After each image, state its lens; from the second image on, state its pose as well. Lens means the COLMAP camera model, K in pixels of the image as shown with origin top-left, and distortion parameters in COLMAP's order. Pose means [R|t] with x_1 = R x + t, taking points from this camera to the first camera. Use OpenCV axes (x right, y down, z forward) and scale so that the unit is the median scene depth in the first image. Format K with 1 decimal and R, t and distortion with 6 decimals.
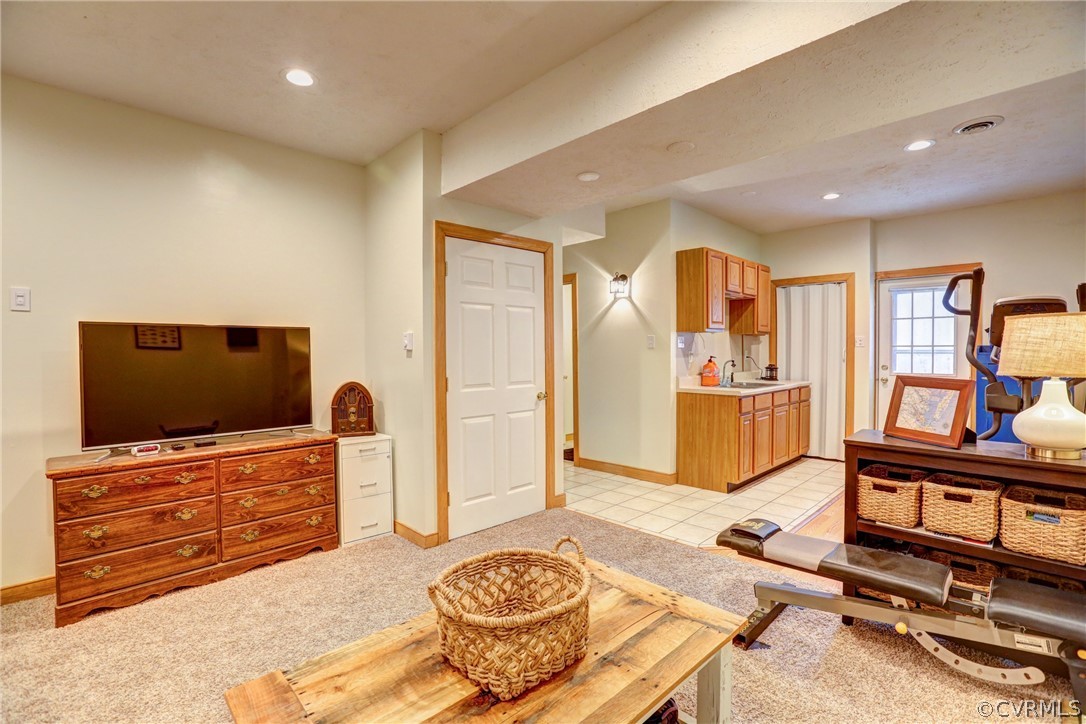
lens RADIAL K [[495.3, 0, 546.9], [0, 495.3, 360.1], [0, 0, 1]] dist [-0.057492, 0.024796]
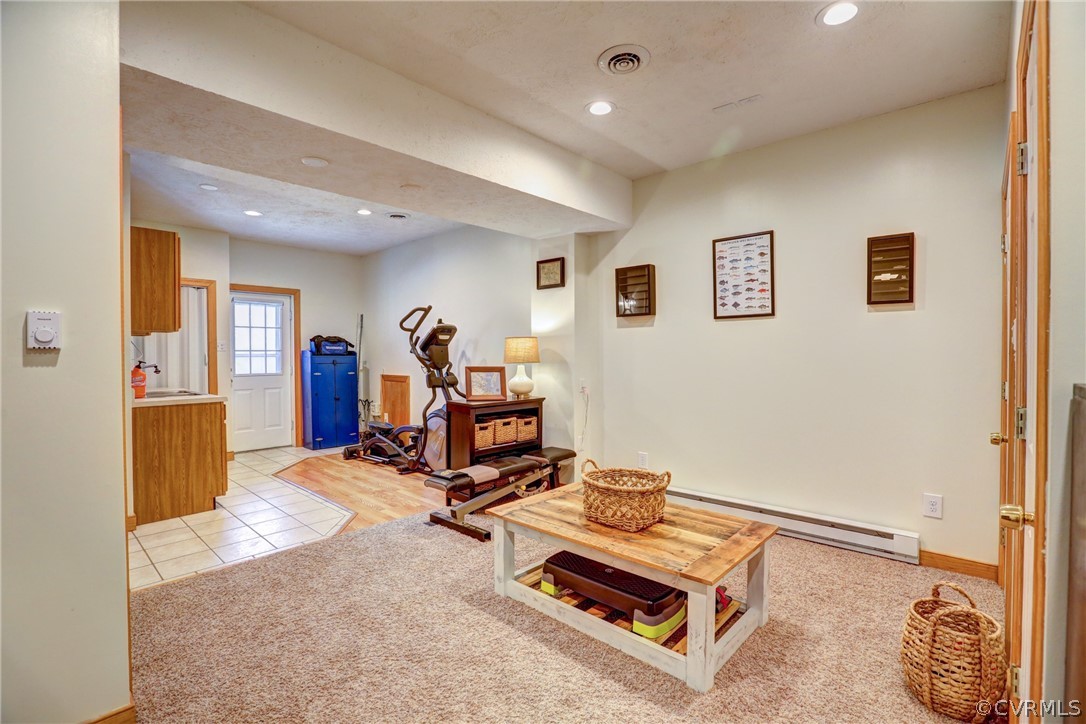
lens RADIAL K [[495.3, 0, 546.9], [0, 495.3, 360.1], [0, 0, 1]] dist [-0.057492, 0.024796]
pose [[-0.057652, -0.010412, 0.998282, -0.698796], [0.023622, 0.999651, 0.011790, -0.004038], [-0.998057, 0.024261, -0.057386, 0.517642]]
